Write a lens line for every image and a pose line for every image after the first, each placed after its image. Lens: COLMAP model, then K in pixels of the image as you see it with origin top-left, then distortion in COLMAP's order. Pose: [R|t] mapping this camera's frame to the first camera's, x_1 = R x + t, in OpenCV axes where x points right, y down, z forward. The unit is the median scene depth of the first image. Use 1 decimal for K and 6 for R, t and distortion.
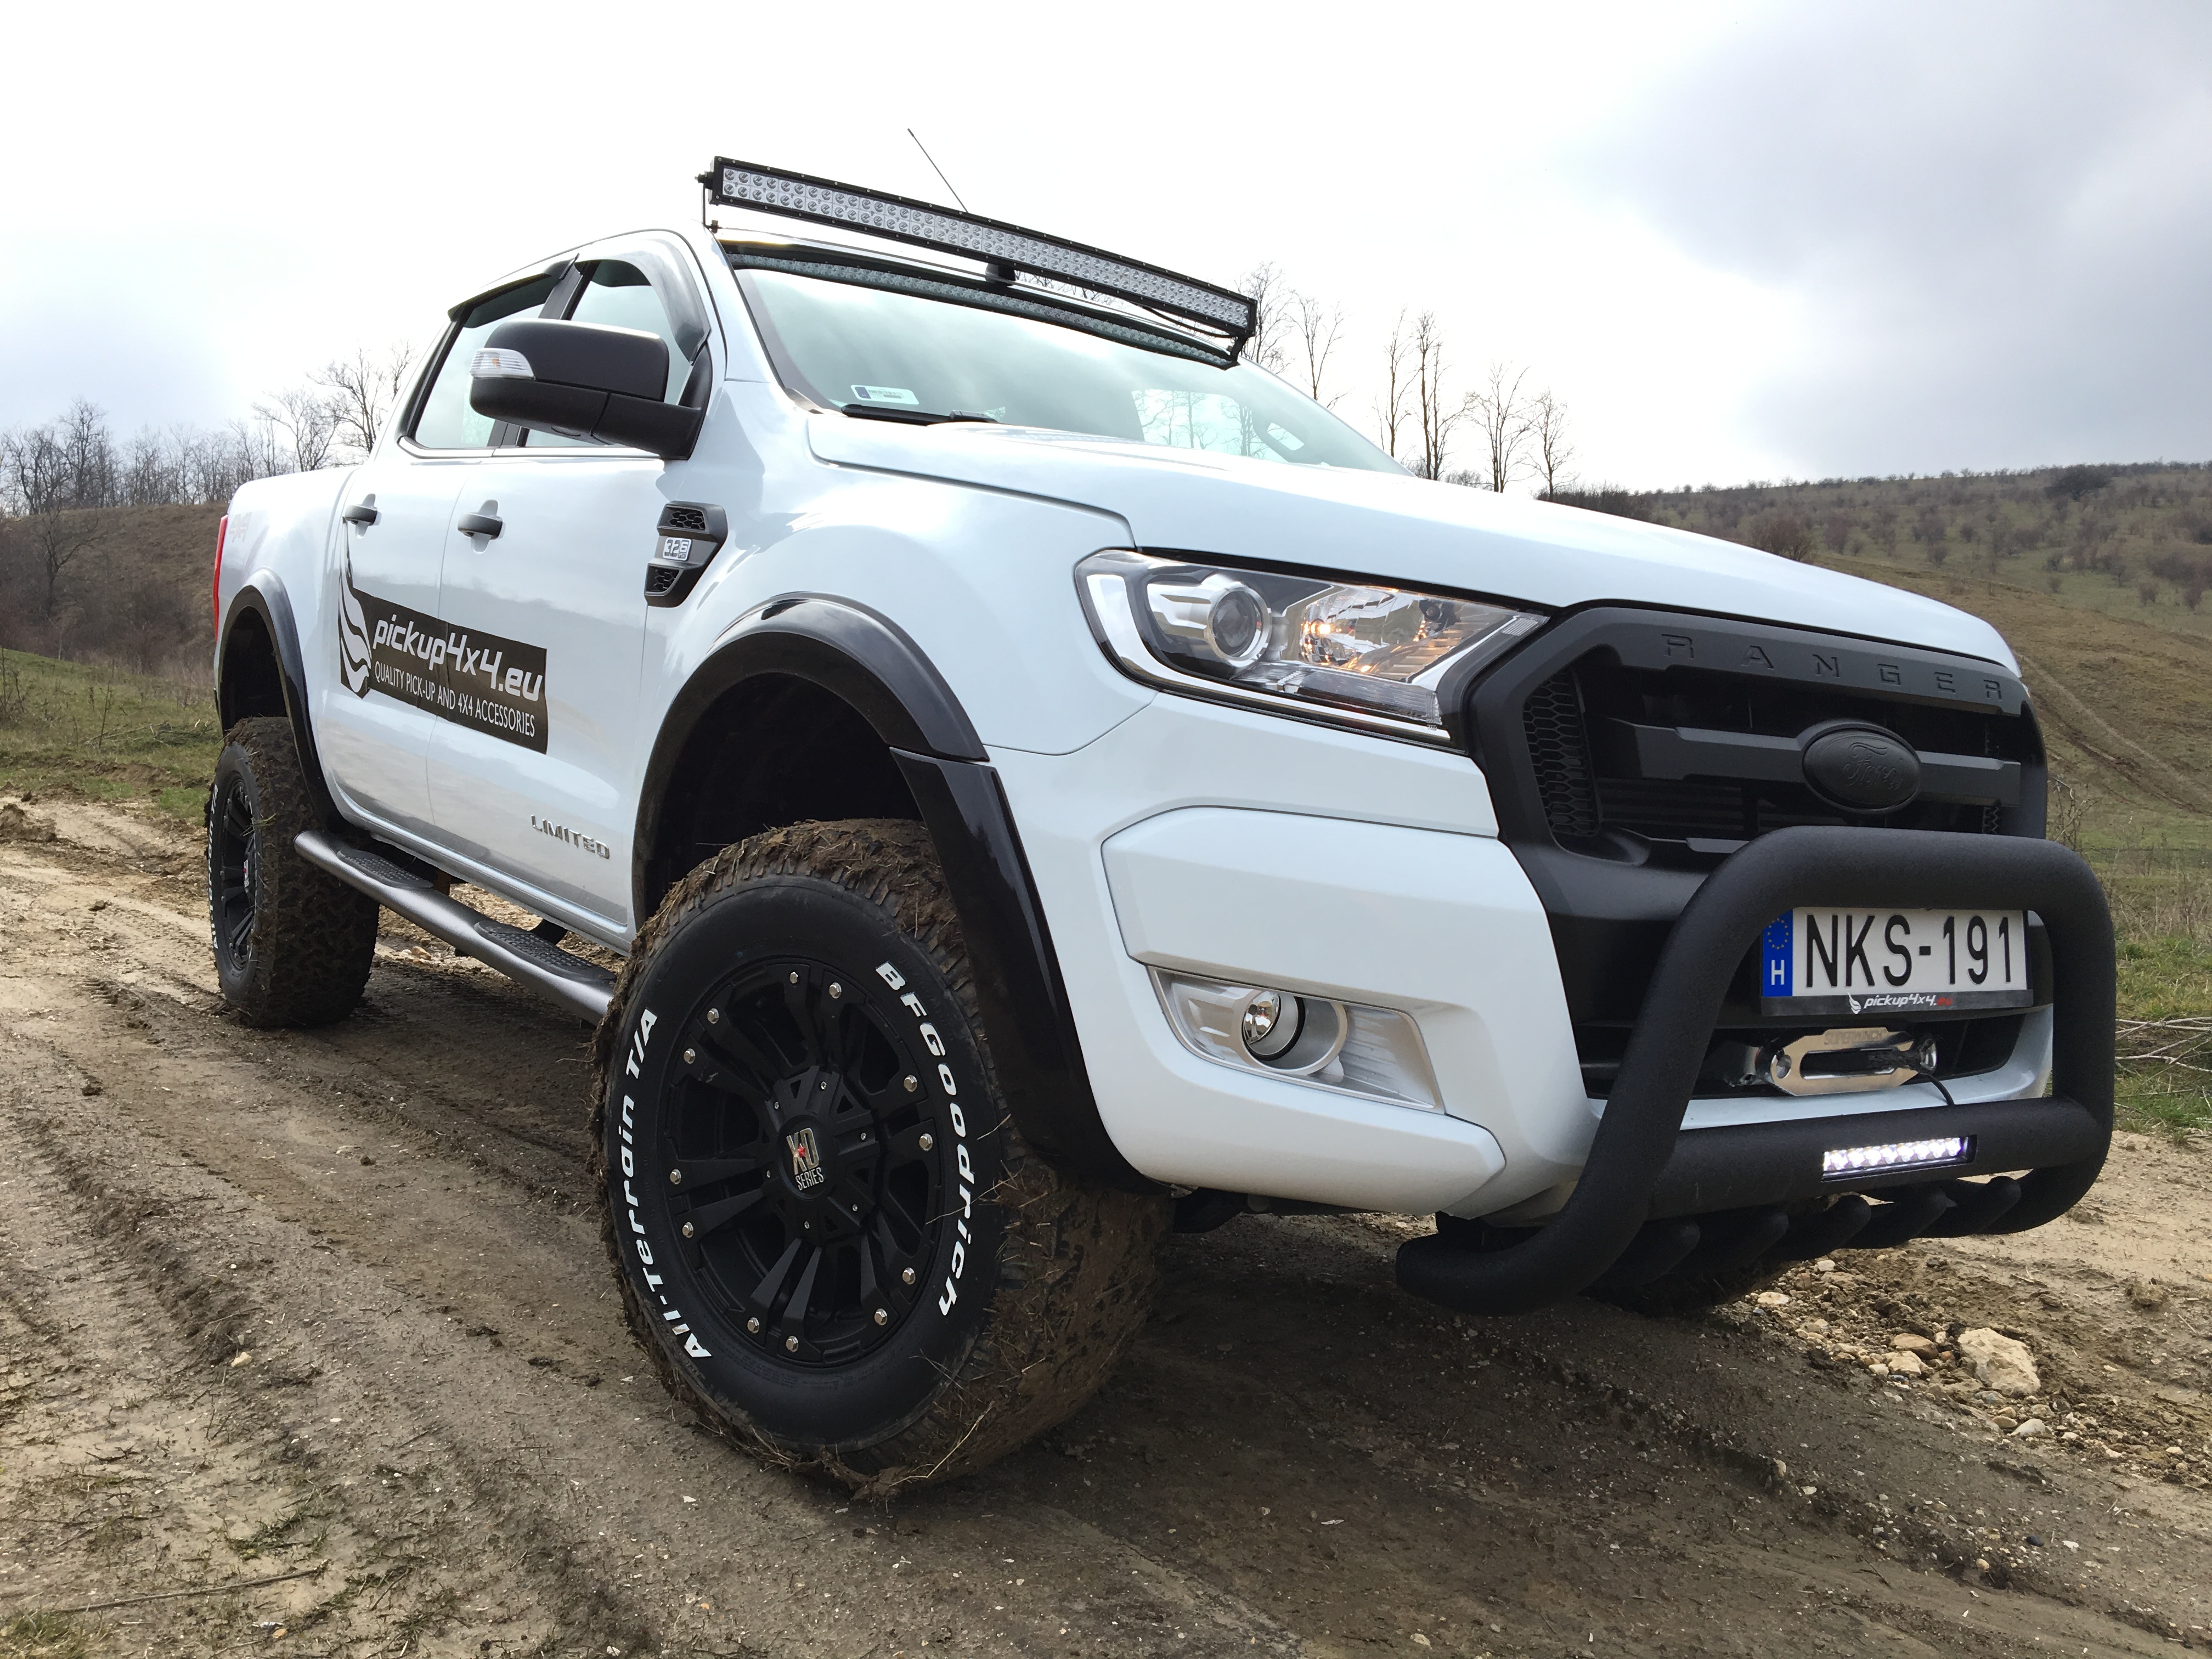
lens RADIAL K [[1879.7, 0, 1106.0], [0, 1879.7, 829.5], [0, 0, 1]] dist [0.095517, -0.213079]
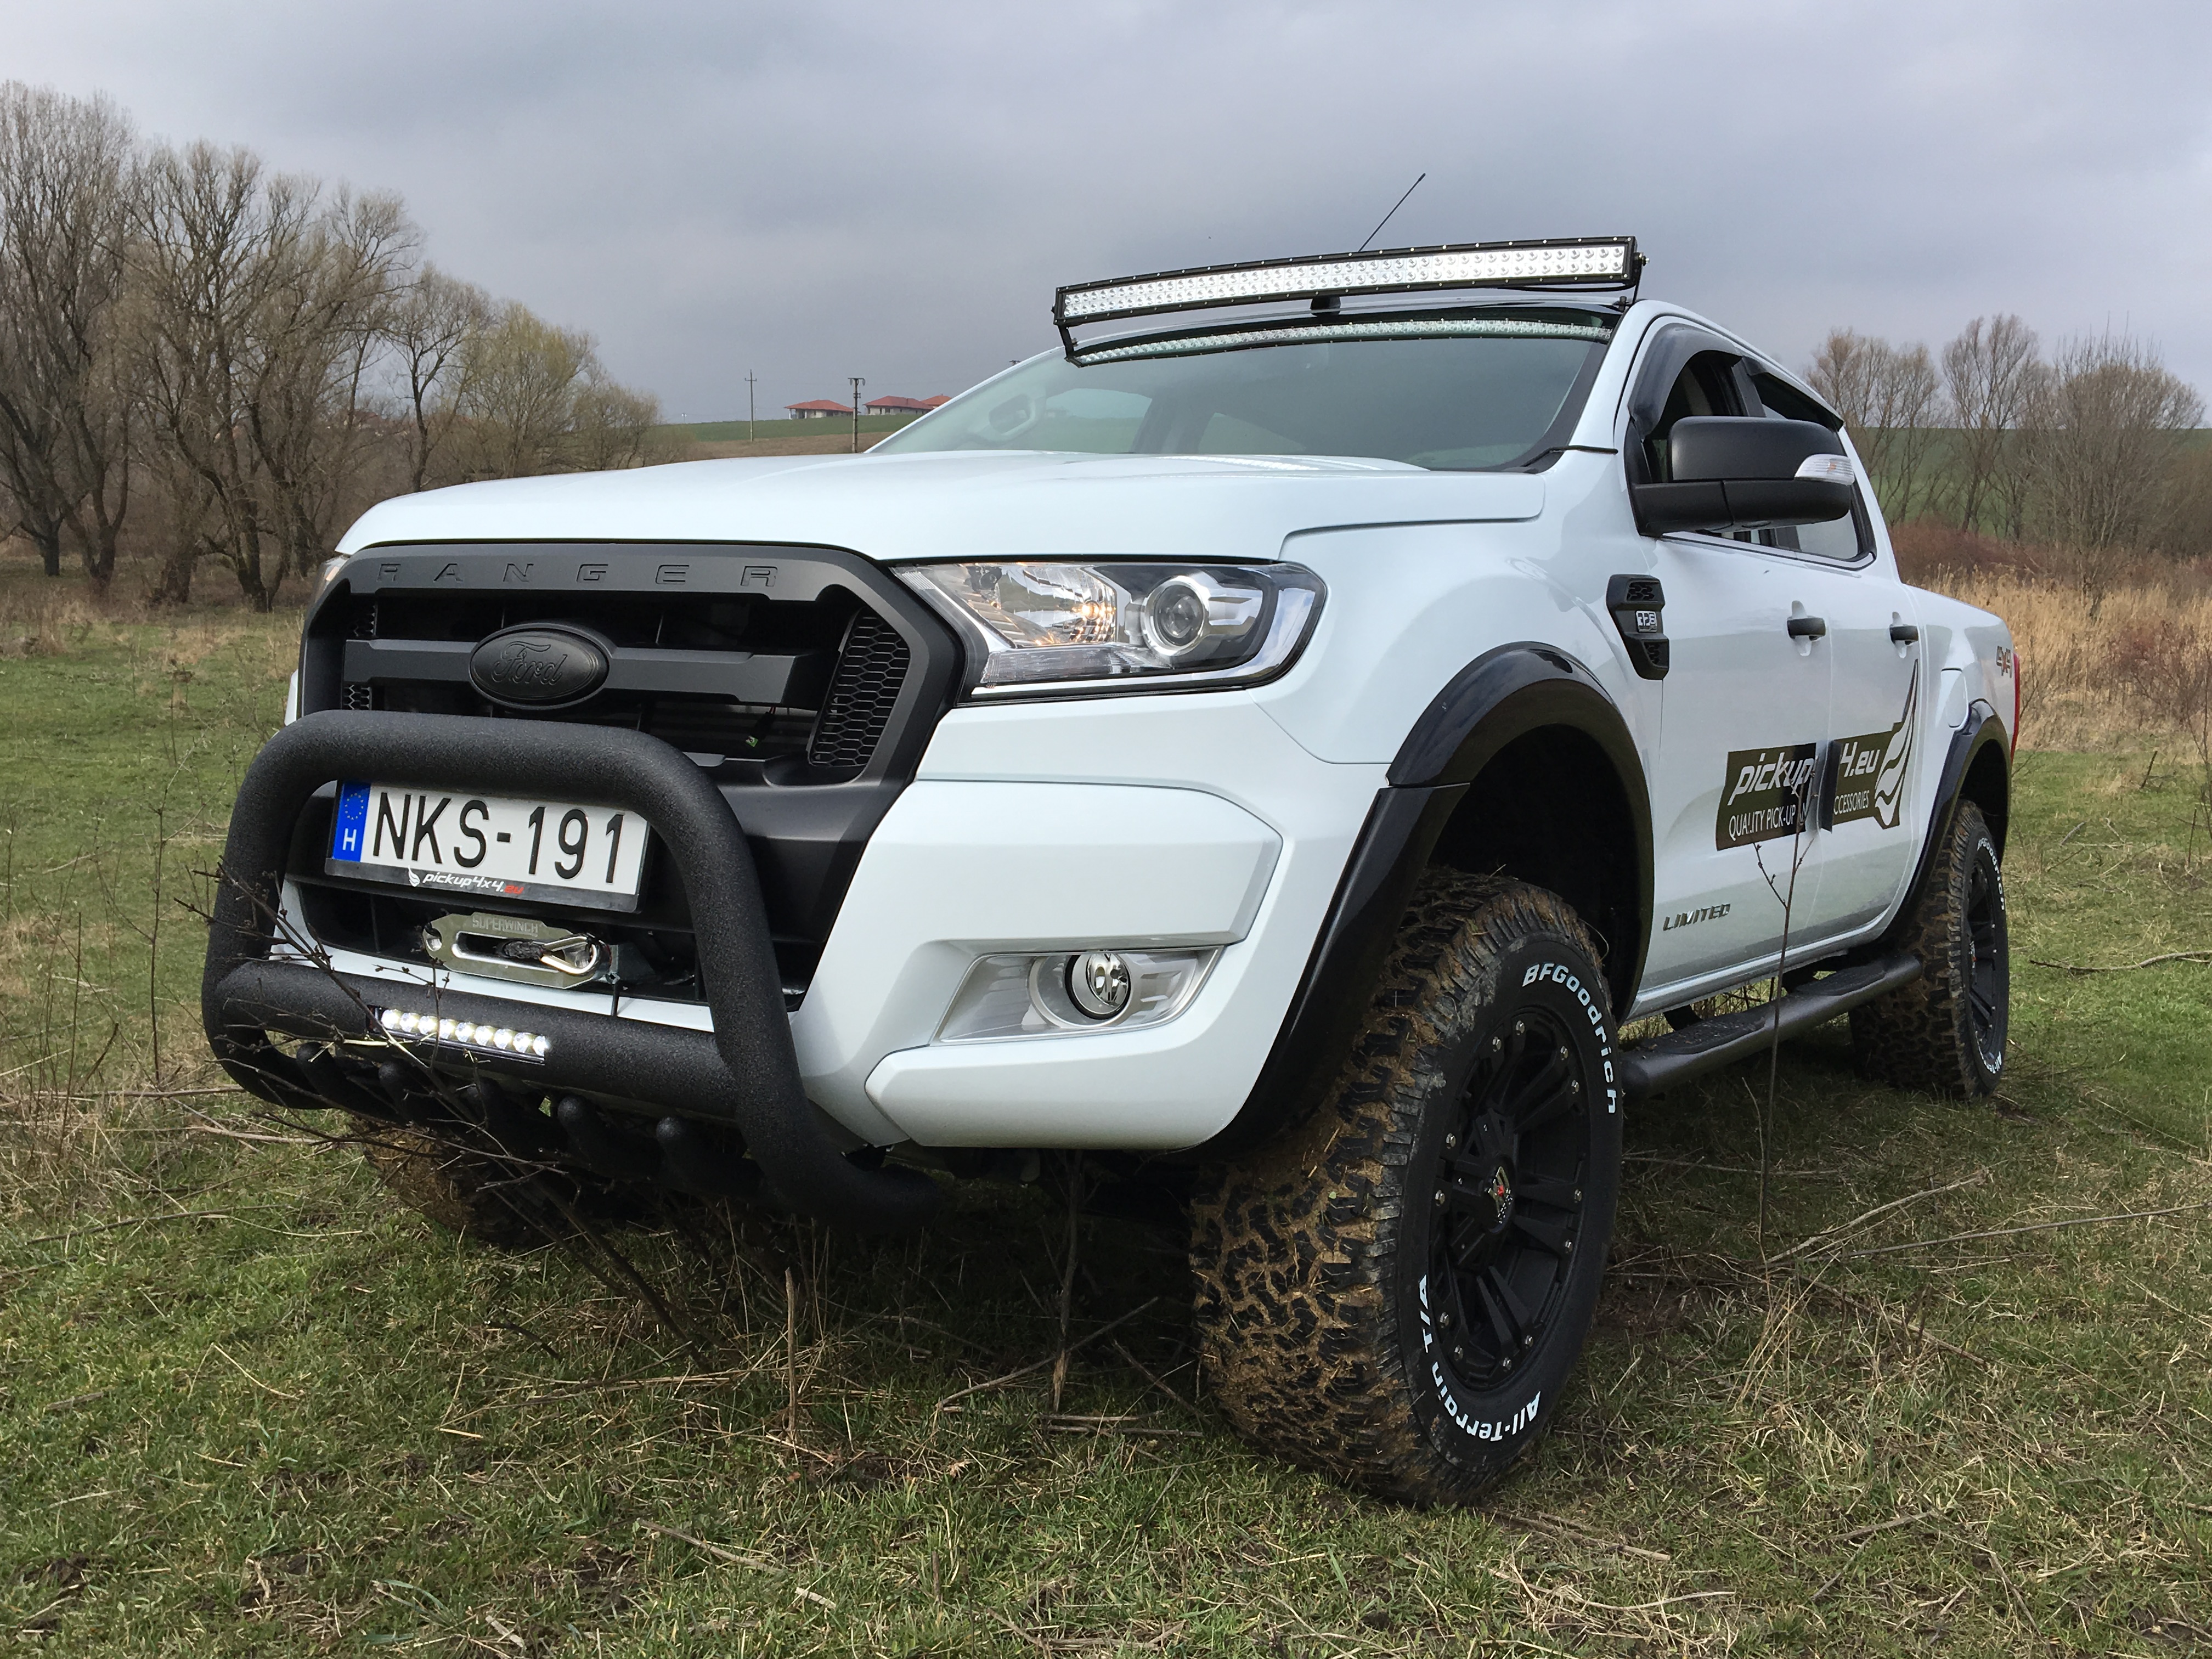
lens RADIAL K [[2064.3, 0, 1106.0], [0, 2064.3, 829.5], [0, 0, 1]] dist [0.095929, -0.146292]
pose [[0.379538, -0.025045, -0.924837, 1.563703], [-0.080205, 0.994979, -0.059860, 0.099235], [0.921693, 0.096896, 0.375624, 0.870348]]
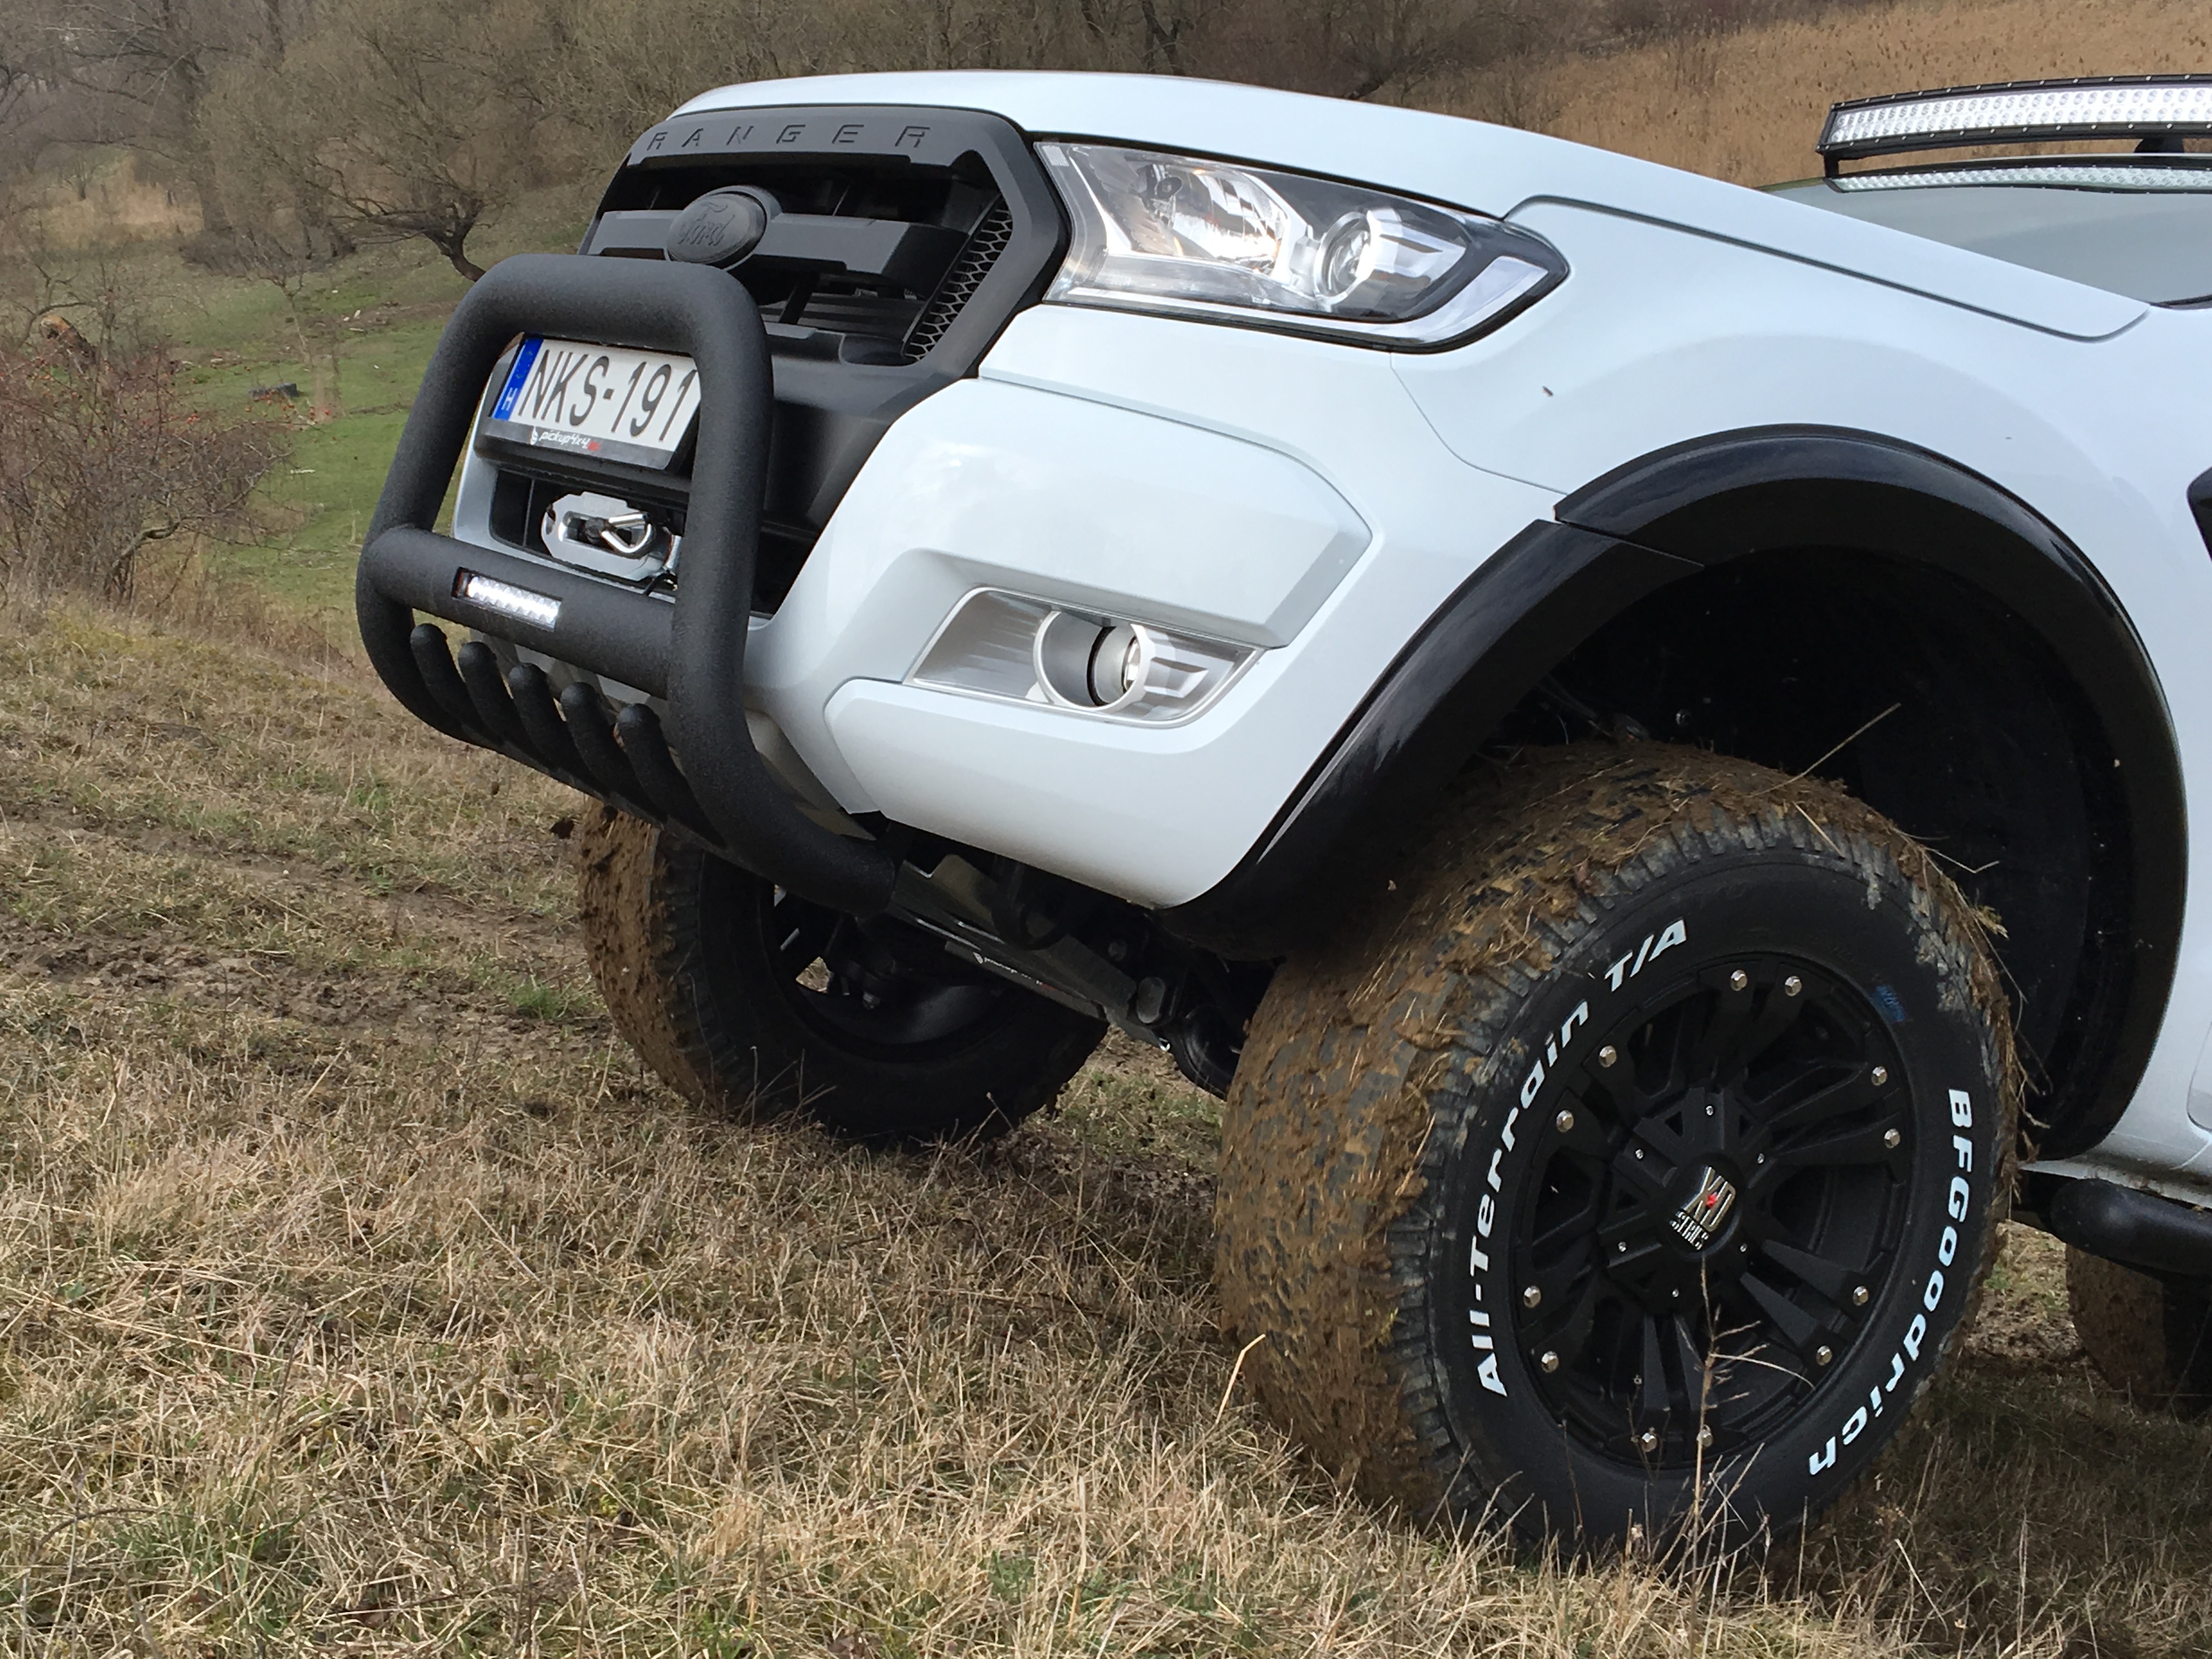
lens RADIAL K [[3091.2, 0, 1106.0], [0, 3091.2, 829.5], [0, 0, 1]] dist [-0.052448, 1.007399]
pose [[-0.020937, -0.077412, -0.996779, 1.847553], [-0.364783, 0.928858, -0.064475, 0.260698], [0.930857, 0.362258, -0.047686, 1.349527]]
